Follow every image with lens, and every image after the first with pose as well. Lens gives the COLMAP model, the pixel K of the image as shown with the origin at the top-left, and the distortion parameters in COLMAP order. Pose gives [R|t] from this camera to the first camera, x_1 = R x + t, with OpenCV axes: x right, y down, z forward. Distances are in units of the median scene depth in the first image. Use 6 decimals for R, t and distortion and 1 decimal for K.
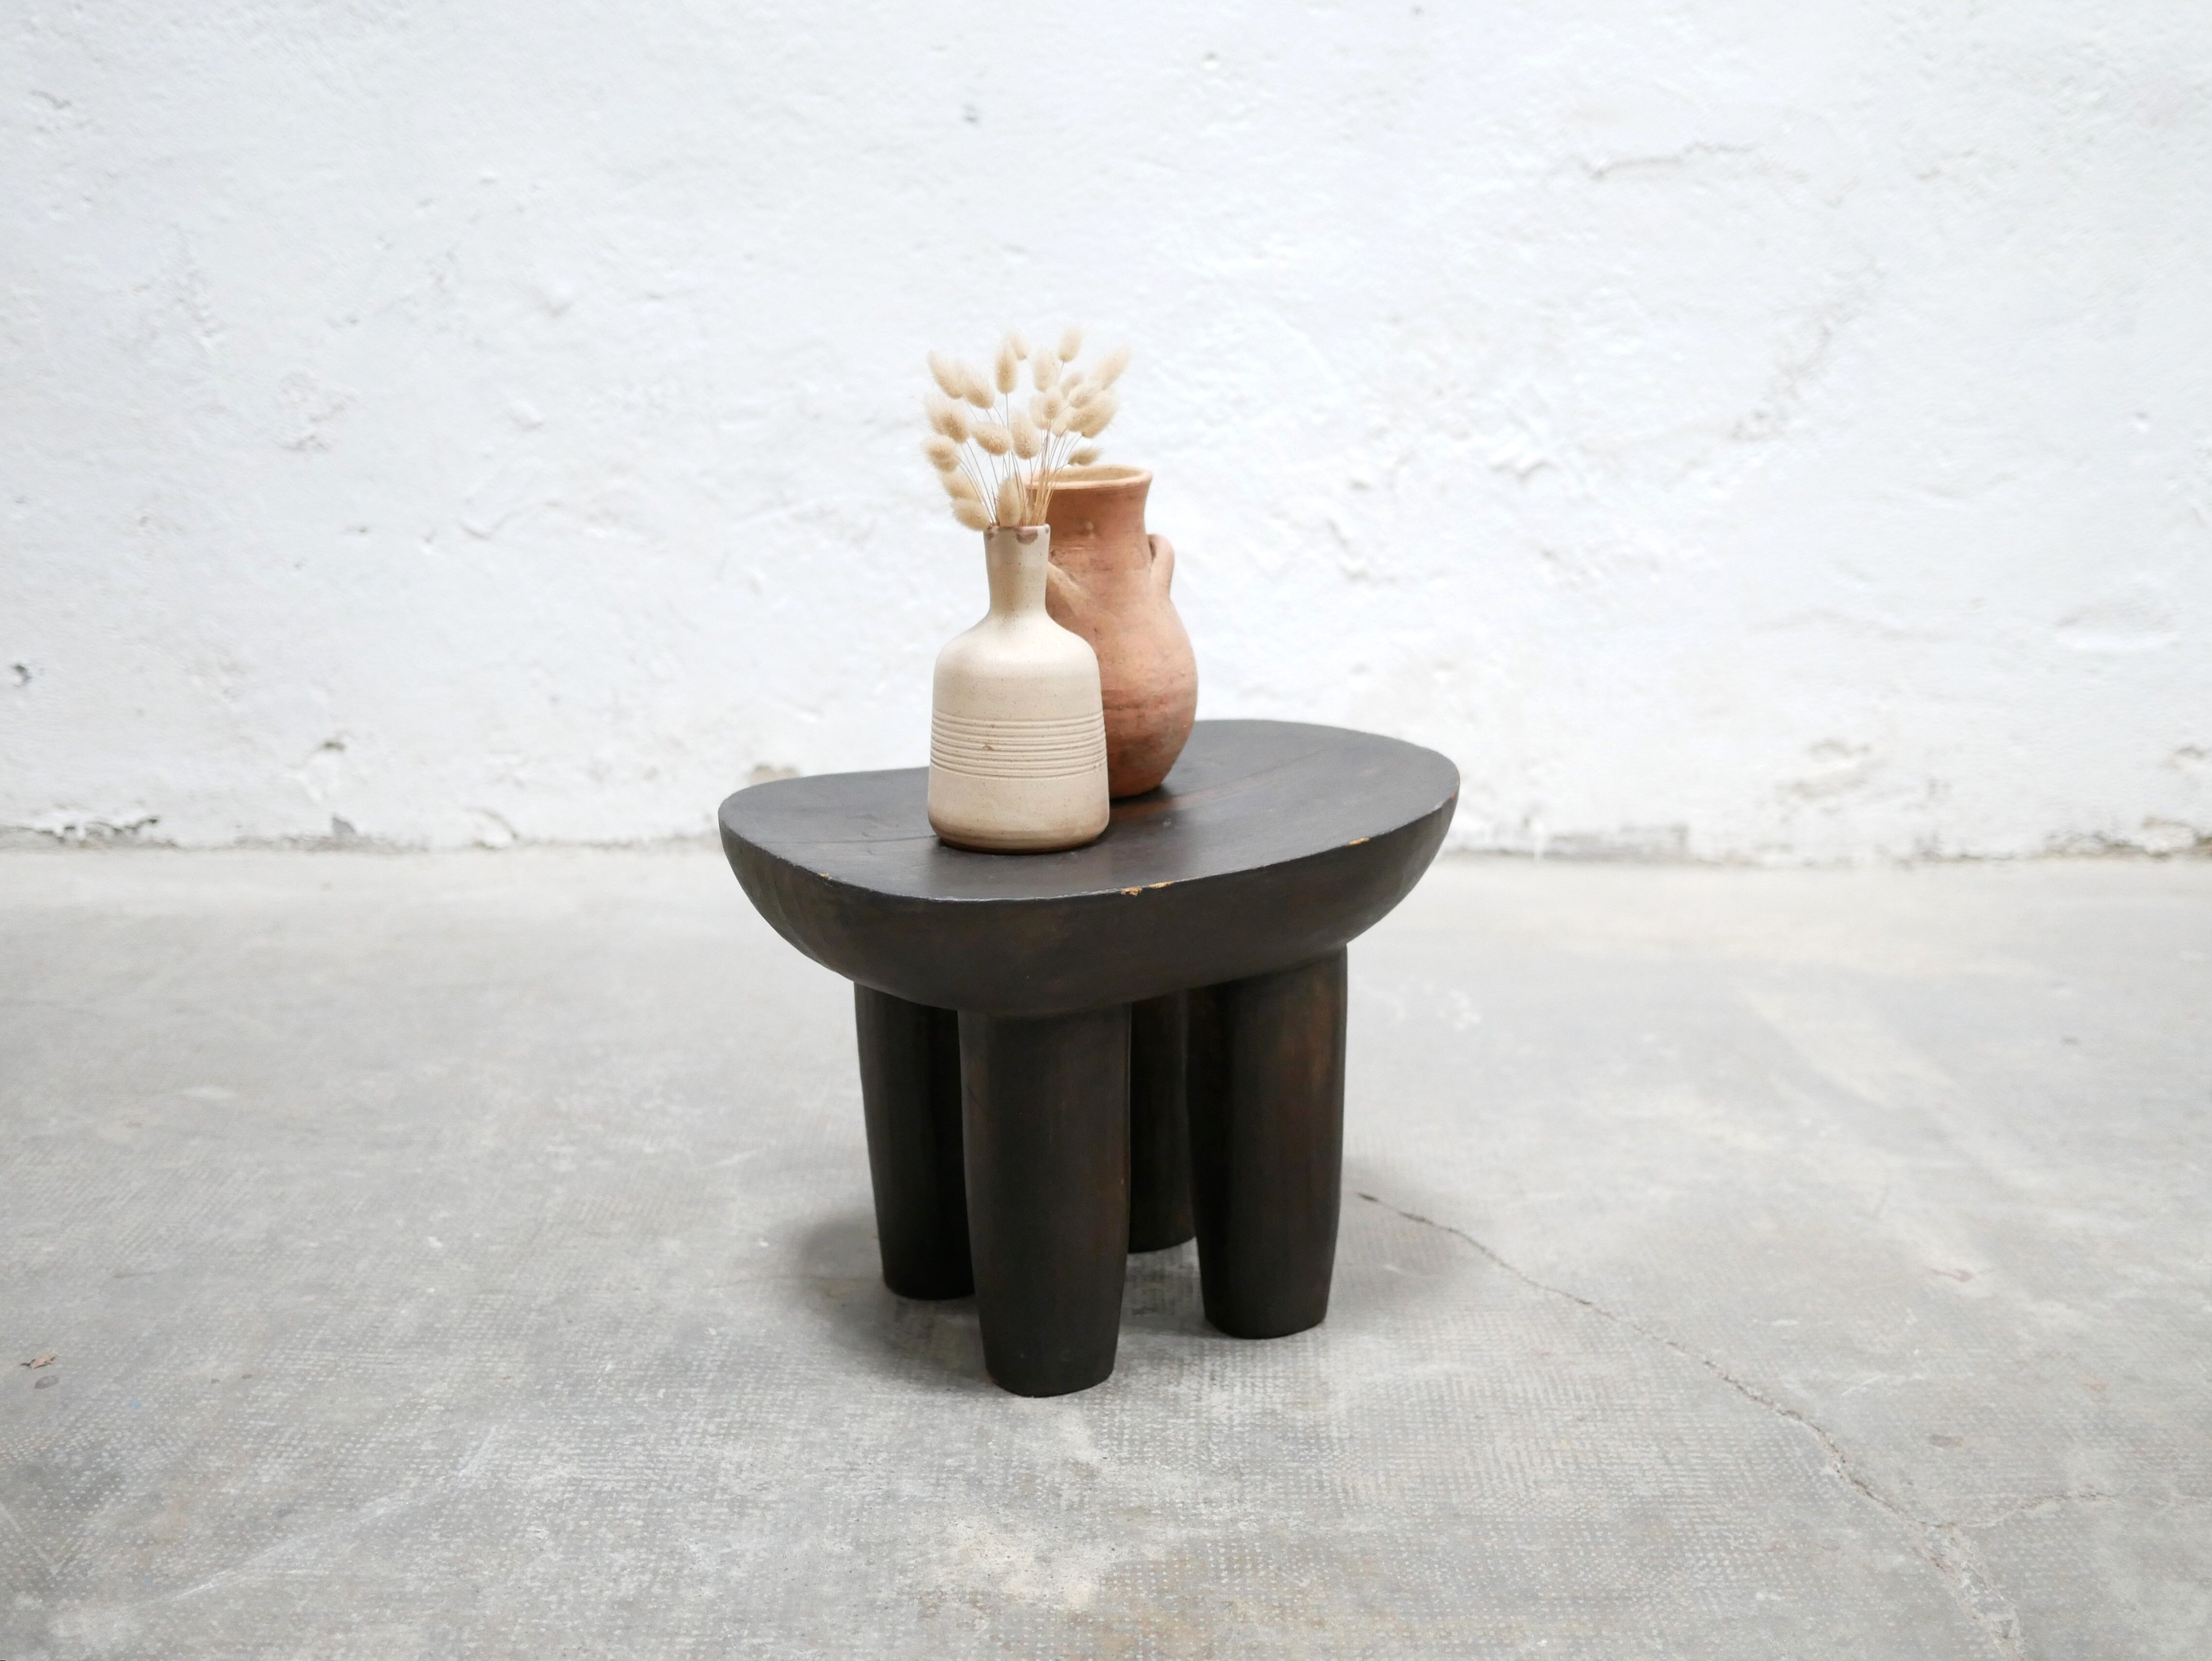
lens RADIAL K [[2542.2, 0, 1093.0], [0, 2542.2, 826.2], [0, 0, 1]] dist [-0.019605, 0.027521]
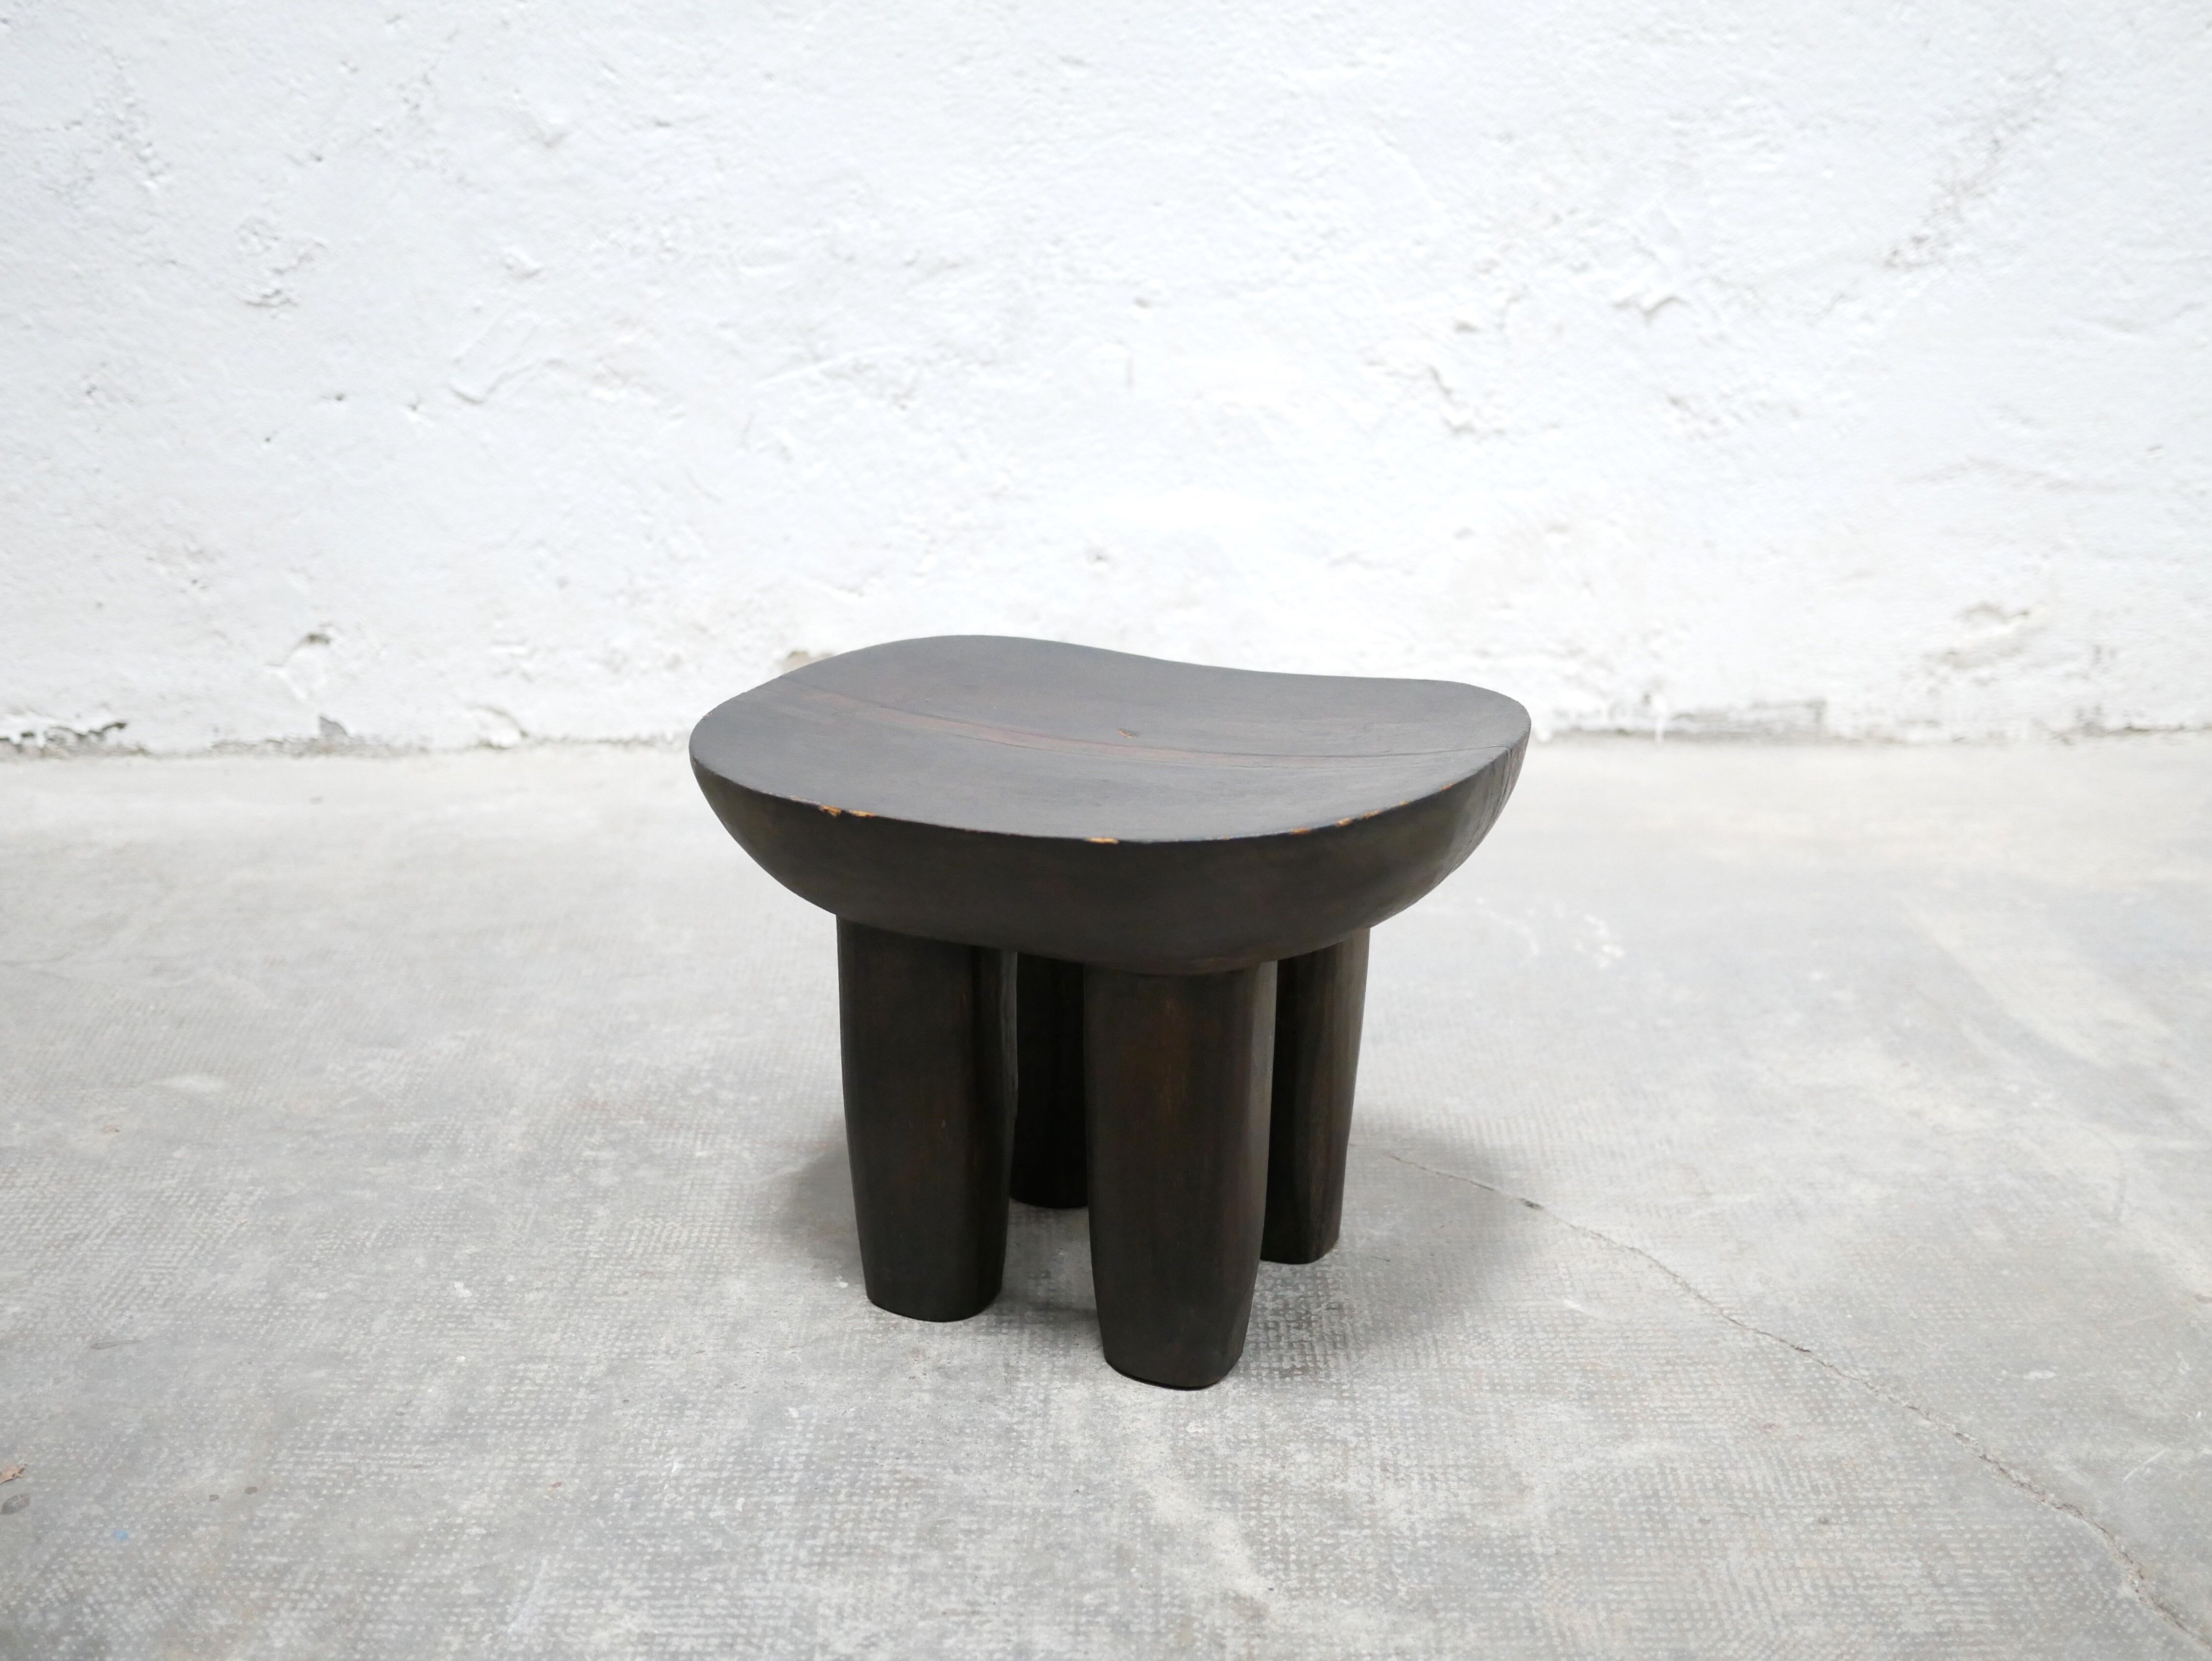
lens RADIAL K [[2547.4, 0, 1100.6], [0, 2547.4, 834.5], [0, 0, 1]] dist [-0.020679, 0.029707]
pose [[0.999853, -0.016601, 0.004196, -0.039645], [0.016104, 0.994961, 0.098962, -0.066409], [-0.005817, -0.098880, 0.995082, 0.140285]]
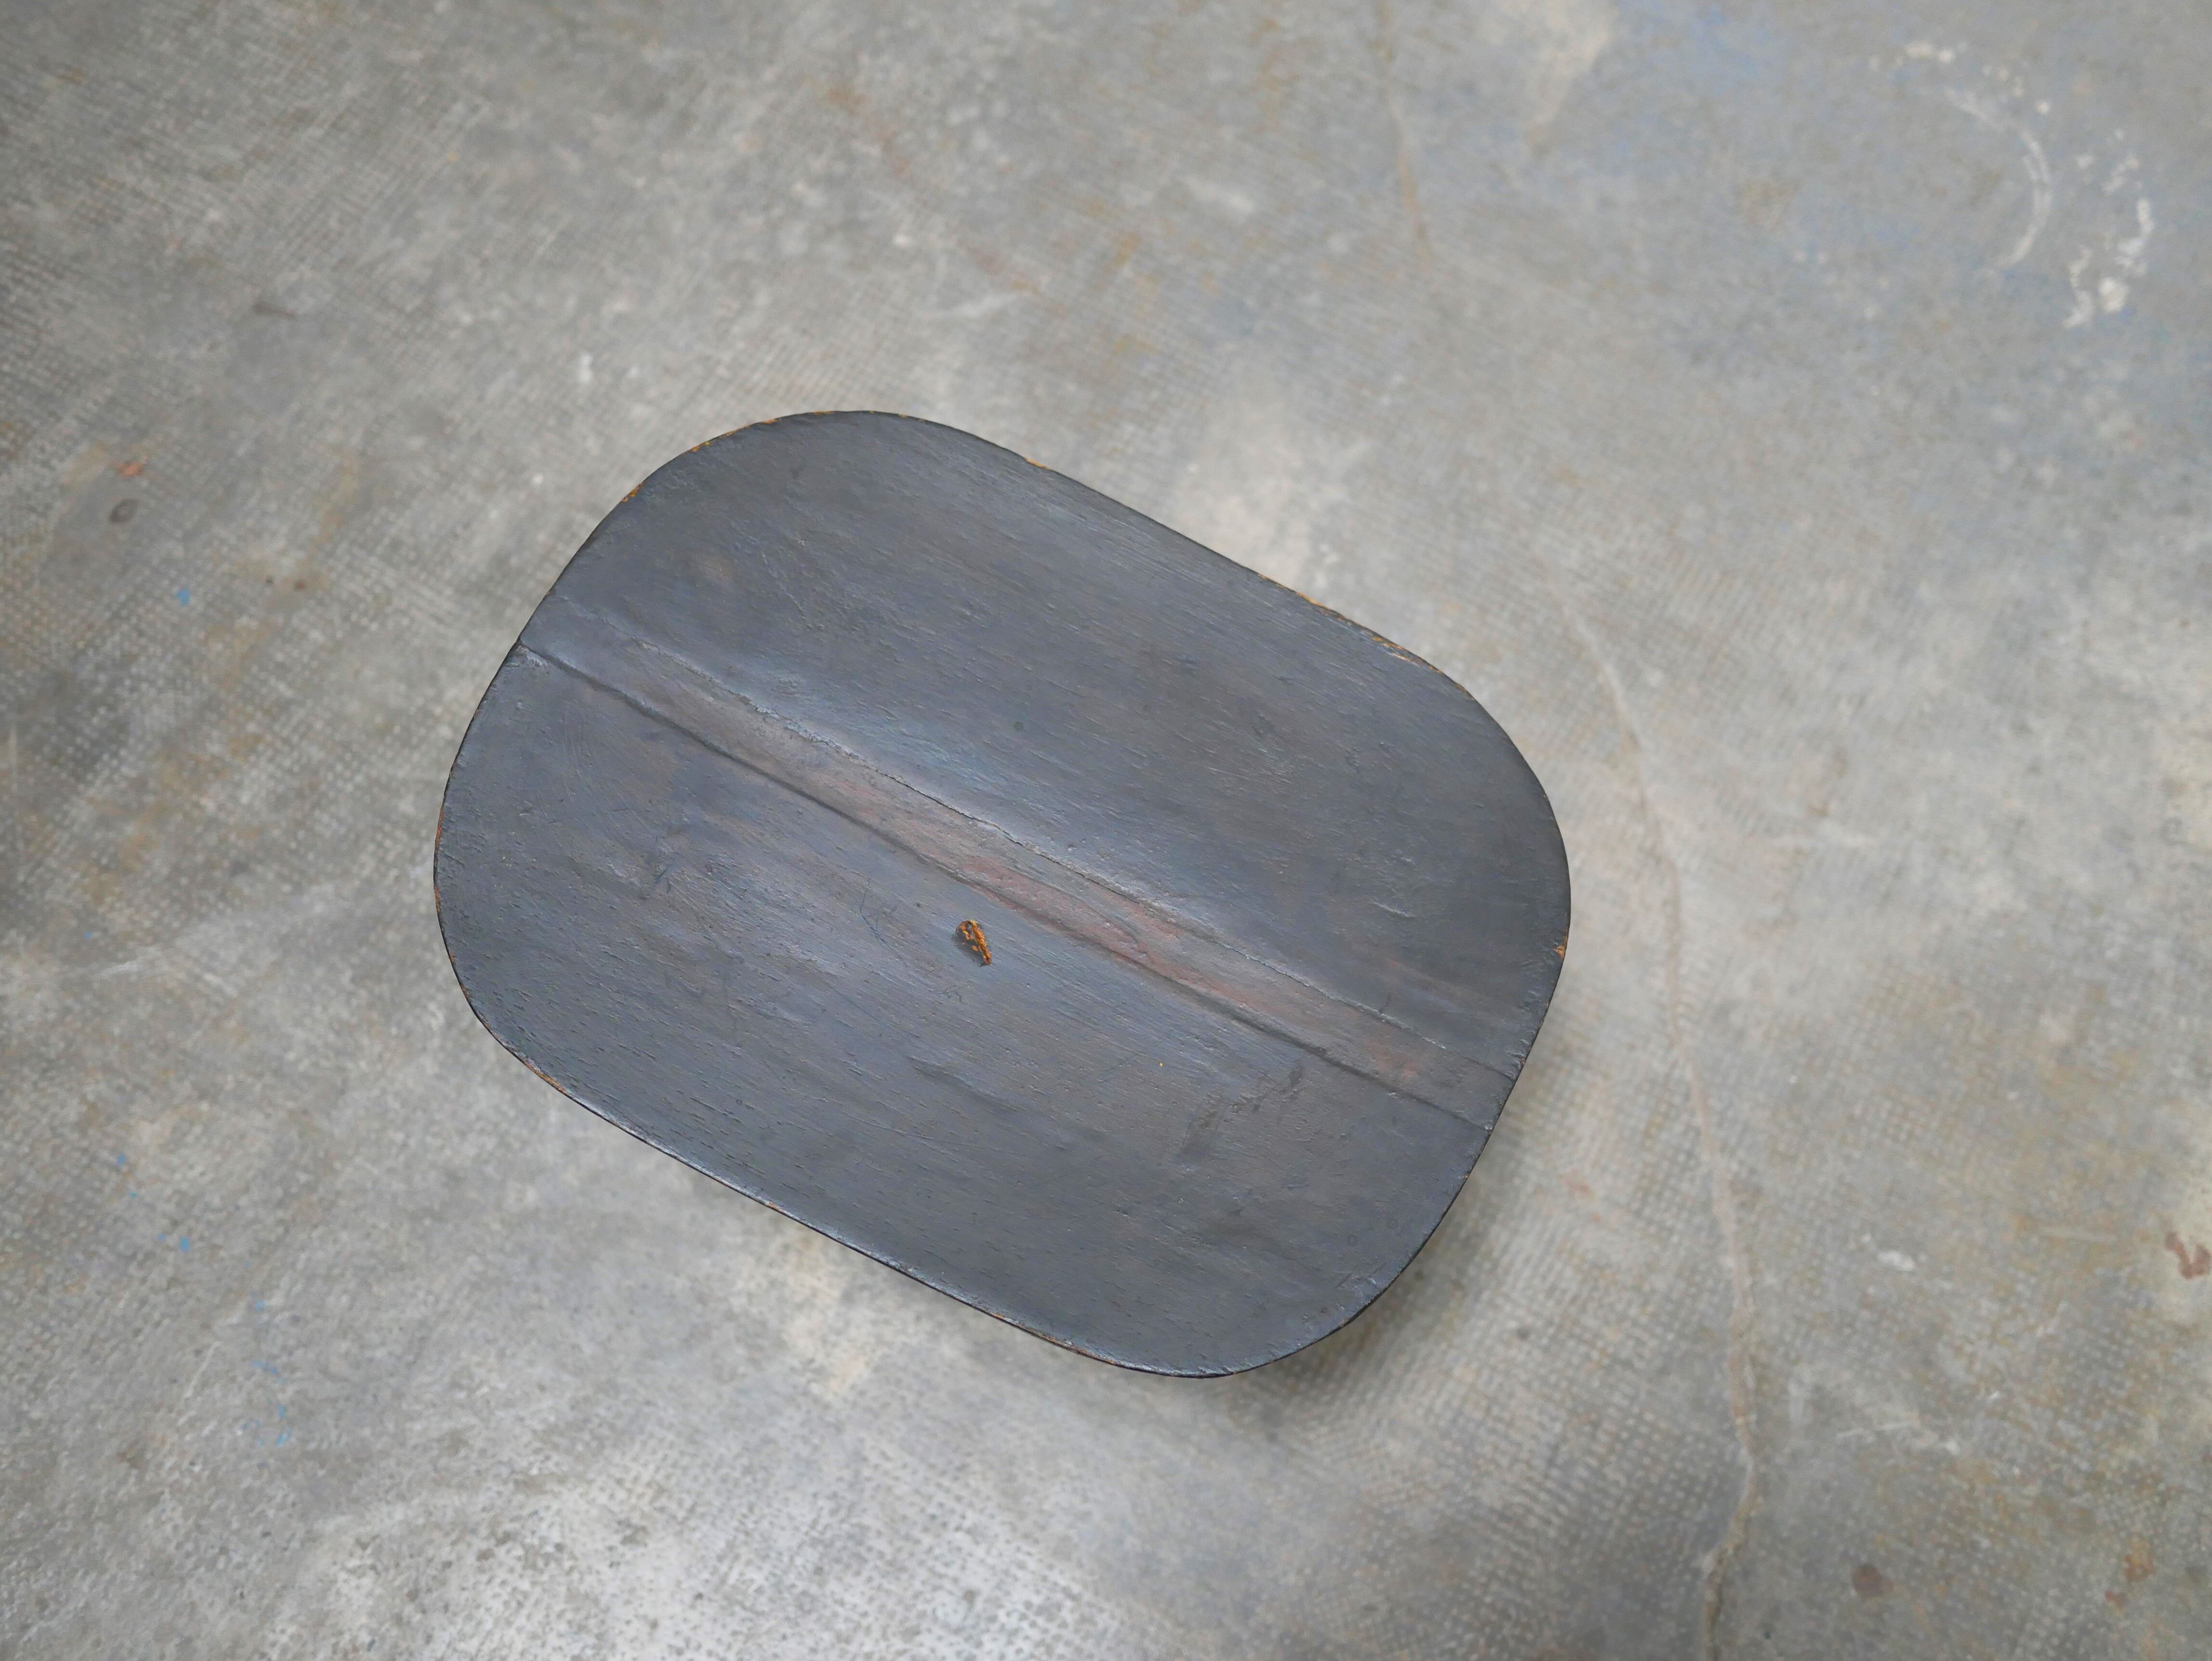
lens RADIAL K [[2512.5, 0, 1097.4], [0, 2512.5, 823.3], [0, 0, 1]] dist [-0.020807, 0.023205]
pose [[0.873491, 0.456146, -0.170129, 0.103883], [-0.129036, 0.553878, 0.822538, -0.443595], [0.469428, -0.696527, 0.542667, 0.463198]]
